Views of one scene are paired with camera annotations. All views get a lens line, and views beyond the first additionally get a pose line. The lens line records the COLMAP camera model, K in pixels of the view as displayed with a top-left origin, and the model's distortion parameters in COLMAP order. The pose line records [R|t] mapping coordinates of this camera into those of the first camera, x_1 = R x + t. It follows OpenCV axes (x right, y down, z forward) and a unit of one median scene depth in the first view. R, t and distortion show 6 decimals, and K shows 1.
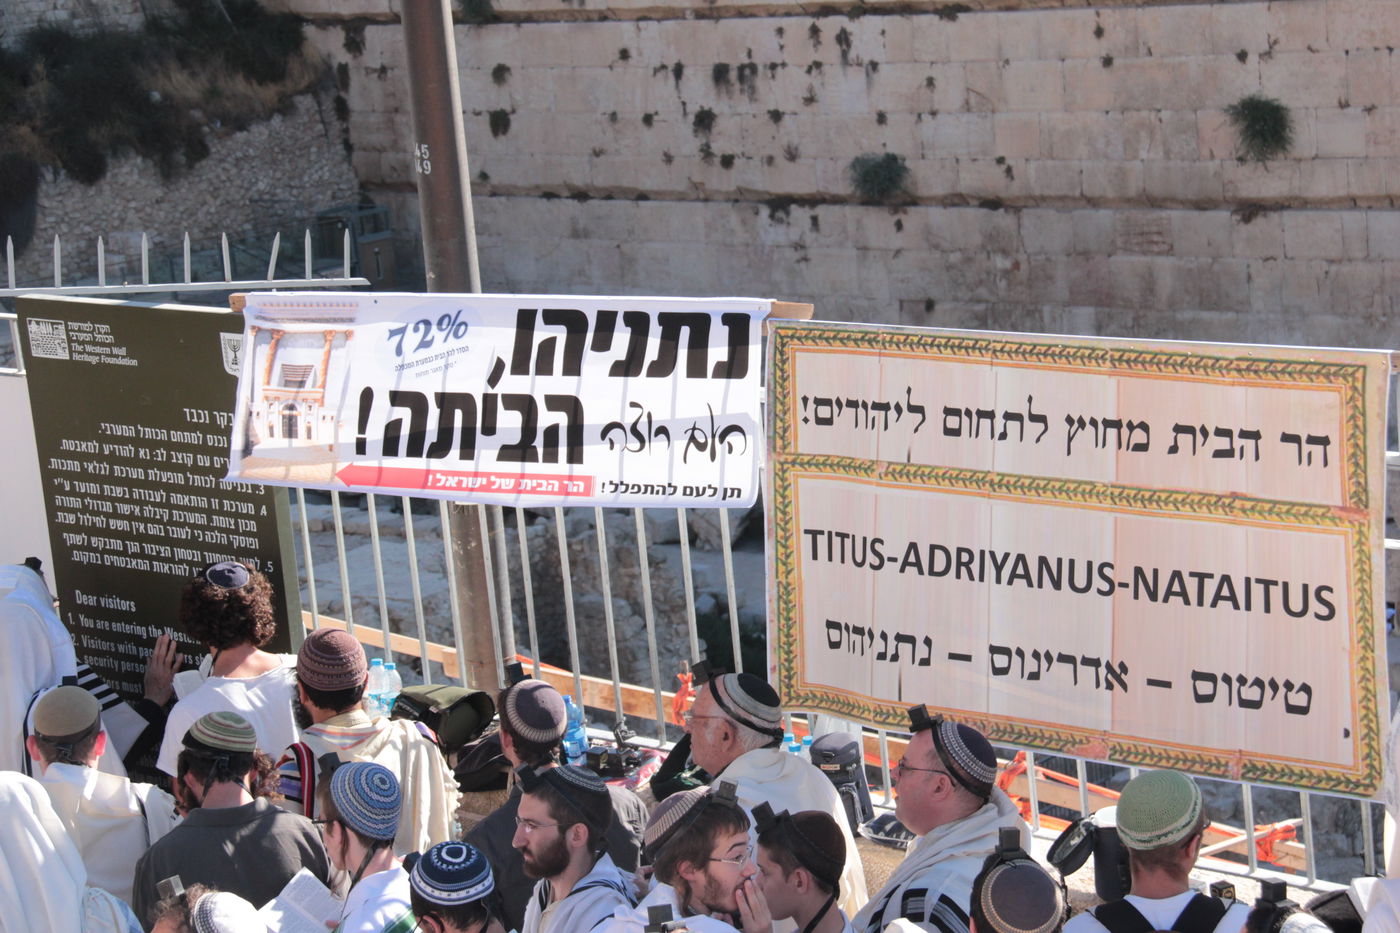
lens RADIAL K [[3273.2, 0, 700.0], [0, 3273.2, 466.5], [0, 0, 1]] dist [-0.008916, 0.000000]
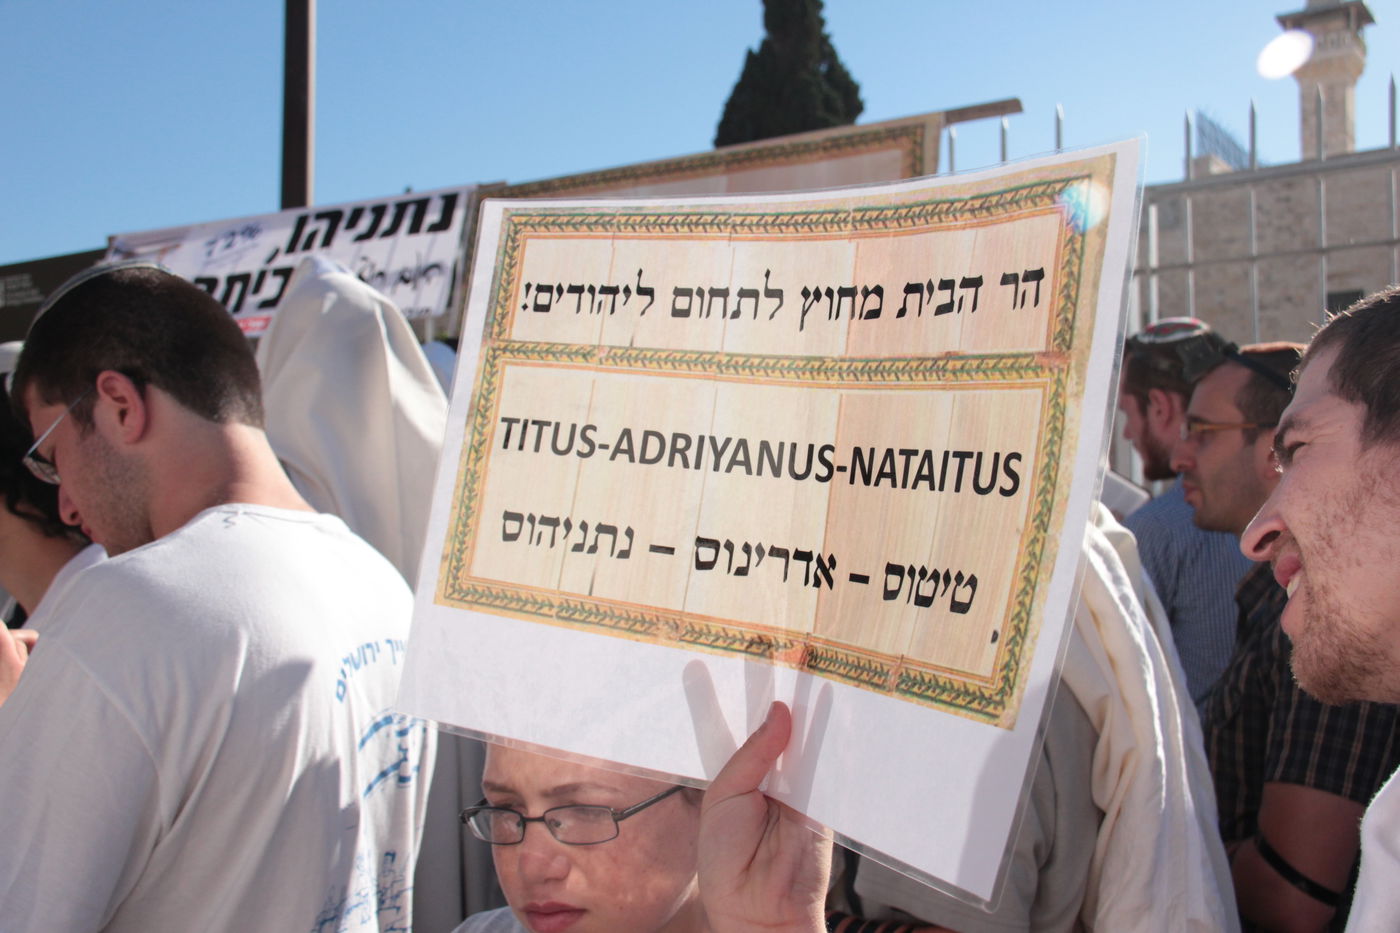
lens RADIAL K [[1553.1, 0, 699.6], [0, 1553.1, 467.1], [0, 0, 1]] dist [0.363633, 0.000000]
pose [[0.896085, -0.027544, -0.443026, 0.282410], [0.005551, 0.998690, -0.050865, 0.057214], [0.443847, 0.043120, 0.895064, 0.611080]]
